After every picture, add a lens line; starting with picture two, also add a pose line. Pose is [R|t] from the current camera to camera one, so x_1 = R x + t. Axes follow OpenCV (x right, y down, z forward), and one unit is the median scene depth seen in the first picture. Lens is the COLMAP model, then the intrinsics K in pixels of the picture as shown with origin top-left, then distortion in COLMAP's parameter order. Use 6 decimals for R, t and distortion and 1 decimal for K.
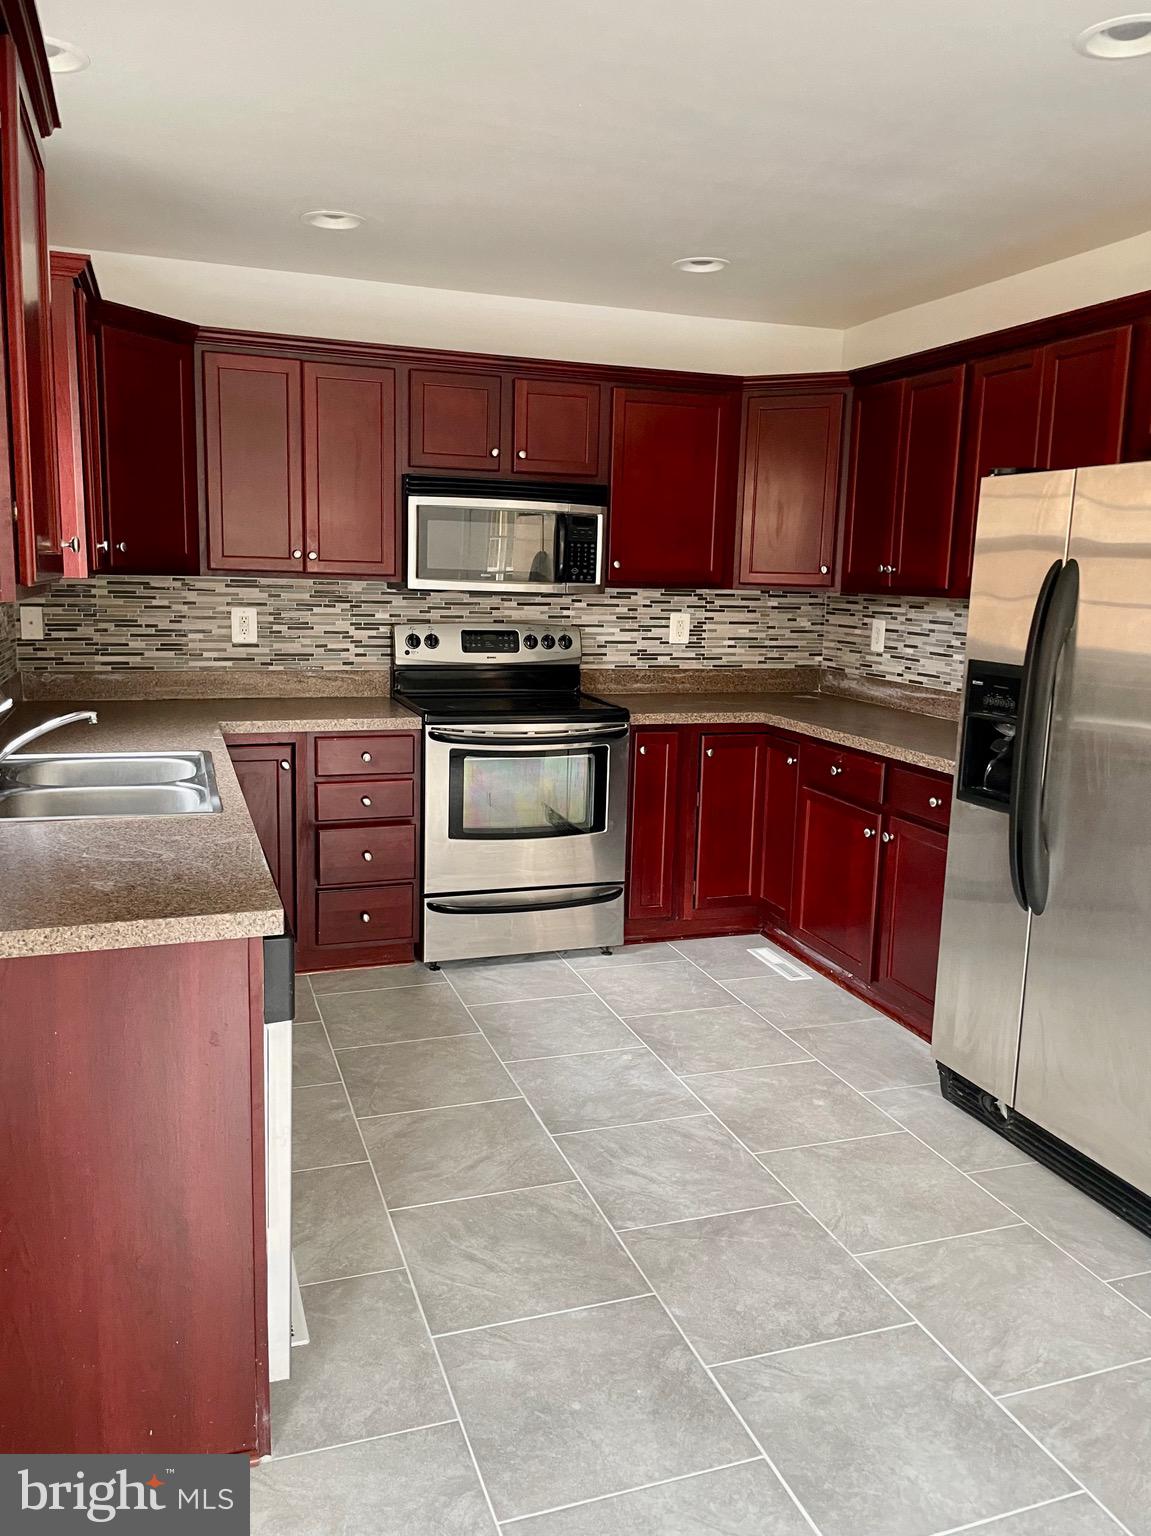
lens RADIAL K [[1141.0, 0, 580.5], [0, 1141.0, 744.1], [0, 0, 1]] dist [0.124285, -0.228203]
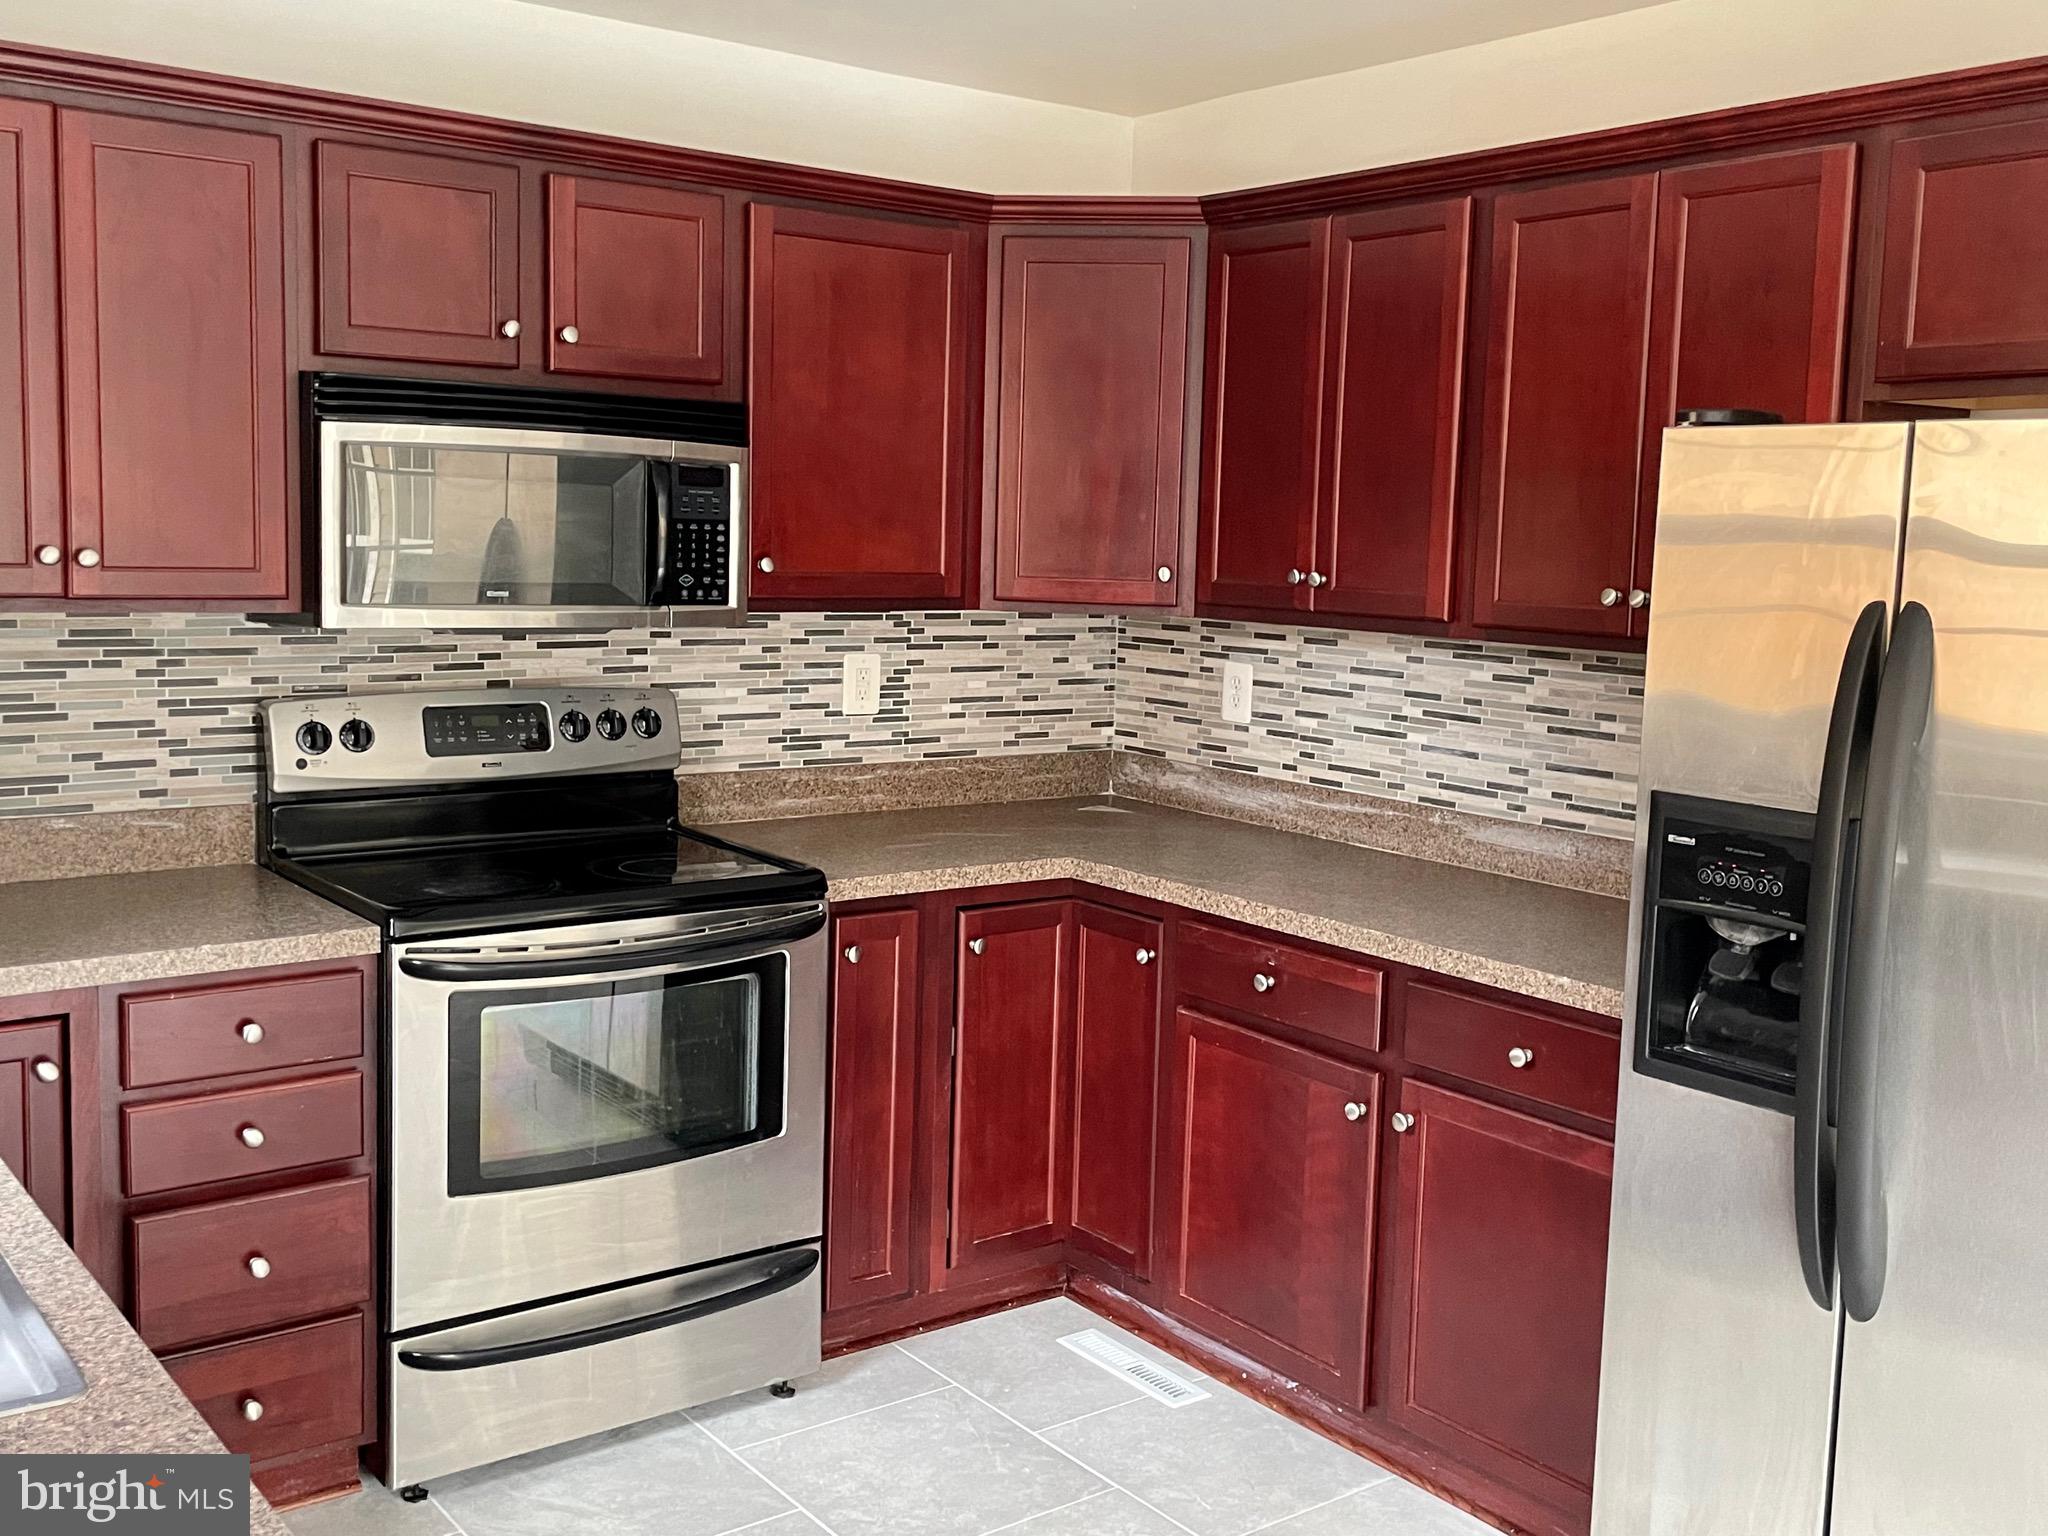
lens RADIAL K [[1961.9, 0, 1031.6], [0, 1961.9, 733.6], [0, 0, 1]] dist [0.113553, -0.178923]
pose [[0.951637, -0.032978, 0.305449, -0.120044], [0.044370, 0.998552, -0.030427, -0.057377], [-0.304003, 0.042509, 0.951722, 0.185975]]
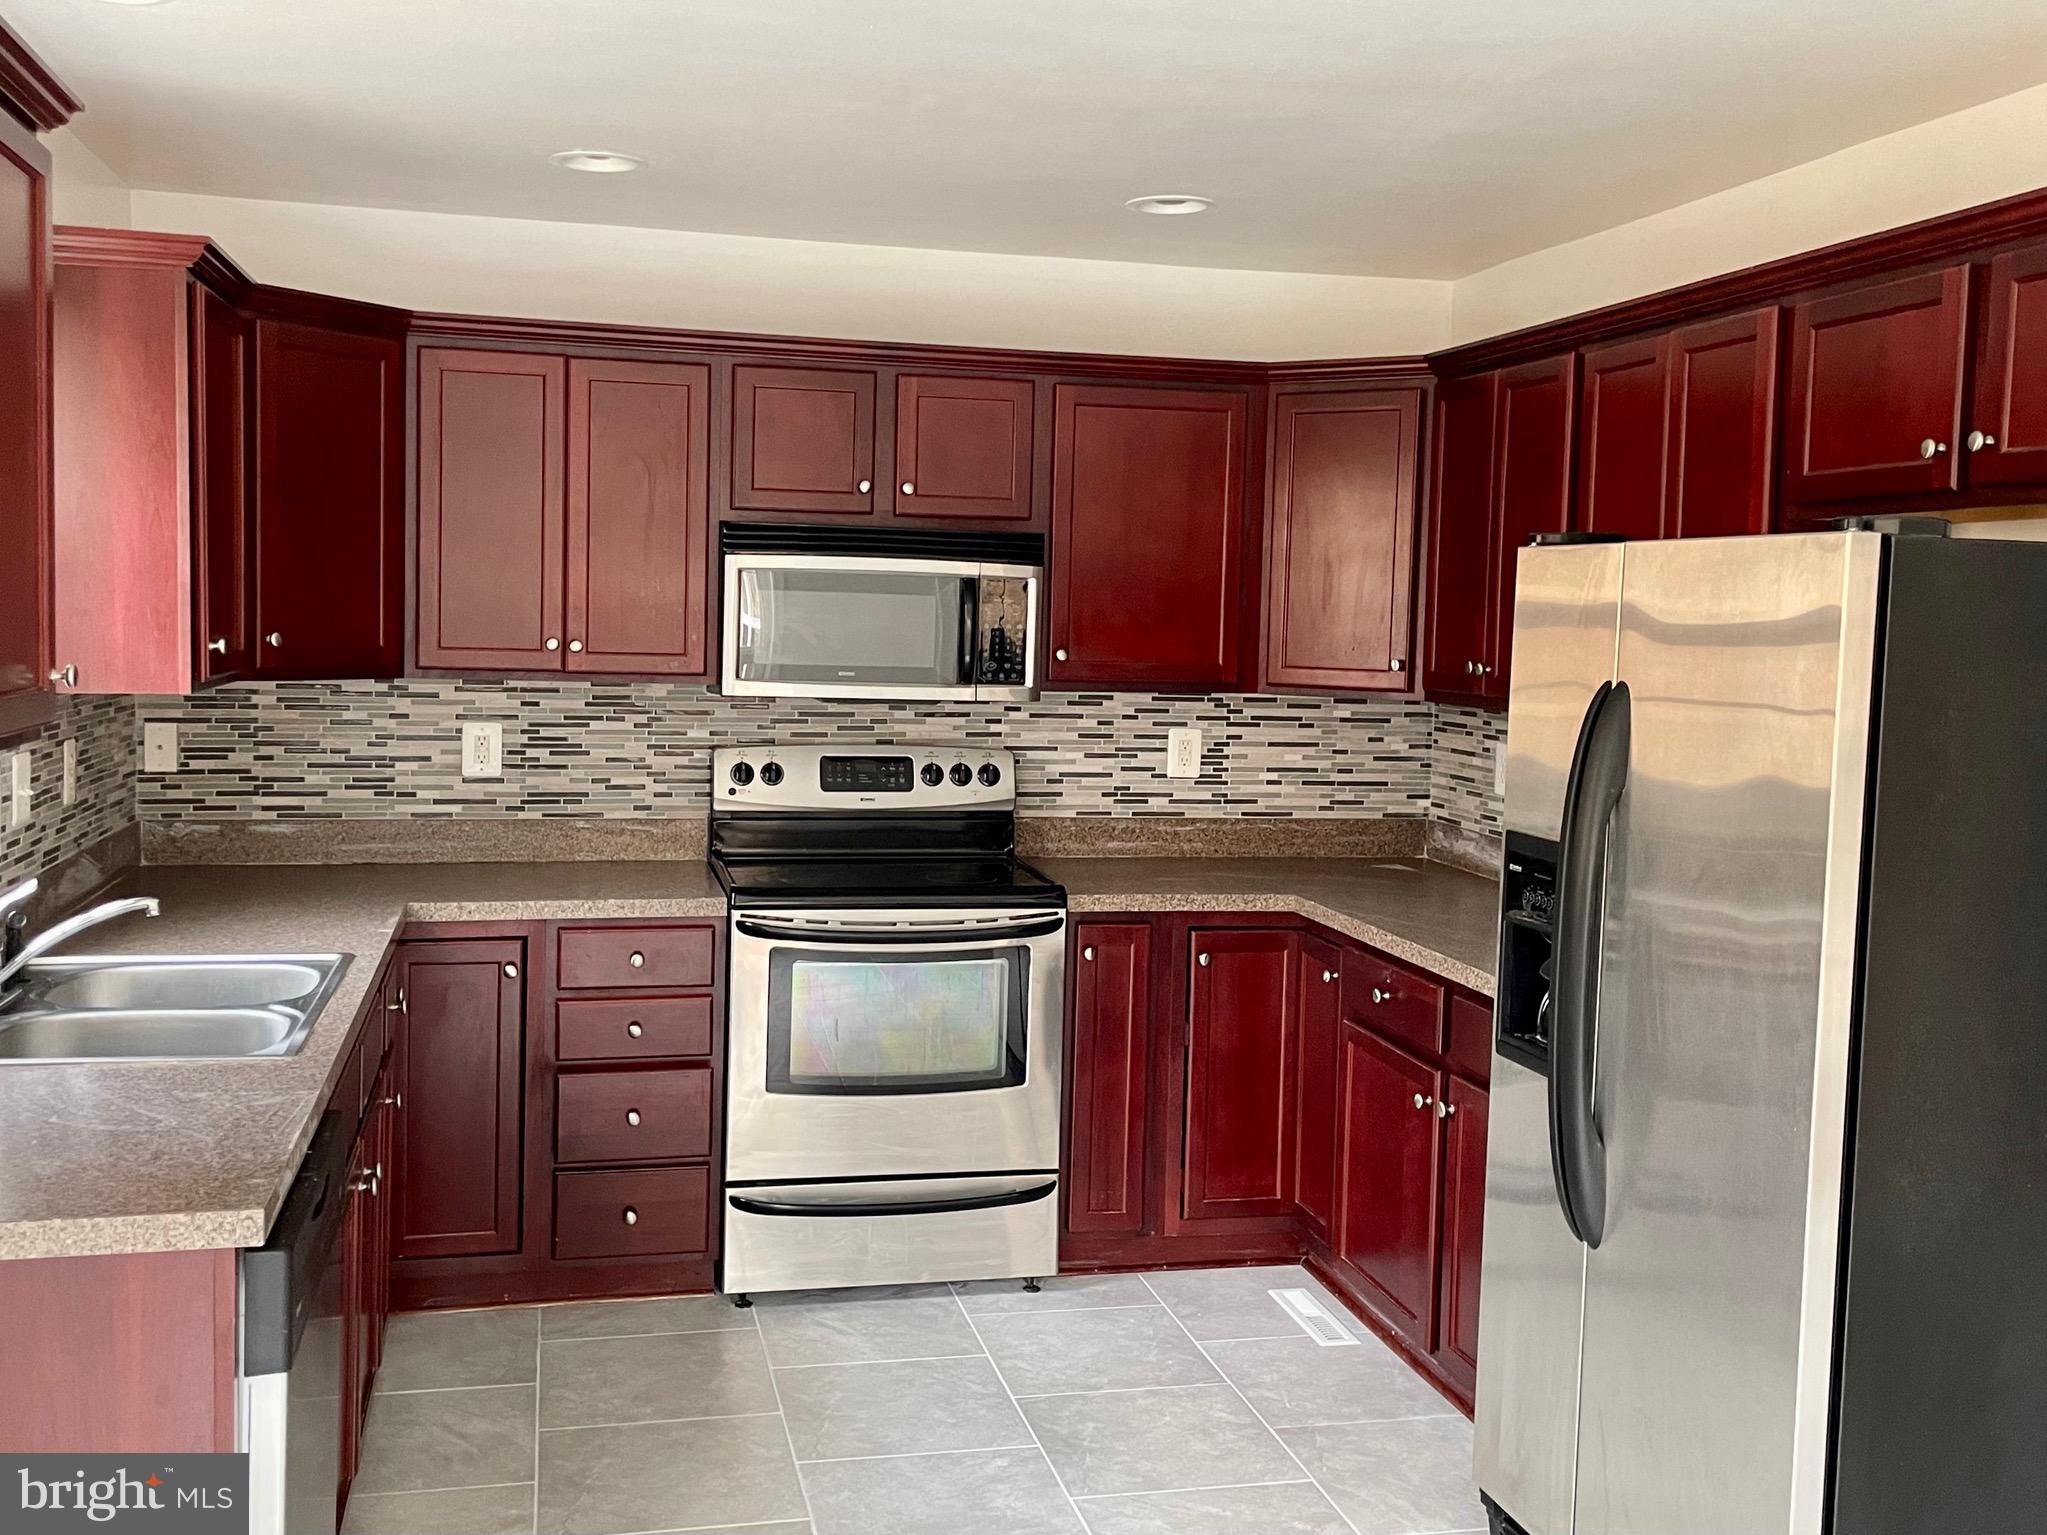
lens RADIAL K [[1960.9, 0, 1031.1], [0, 1960.9, 733.1], [0, 0, 1]] dist [0.113553, -0.178923]
pose [[0.994681, 0.006143, -0.102822, 0.129280], [-0.015517, 0.995765, -0.090617, -0.016526], [0.101830, 0.091731, 0.990564, -0.069067]]
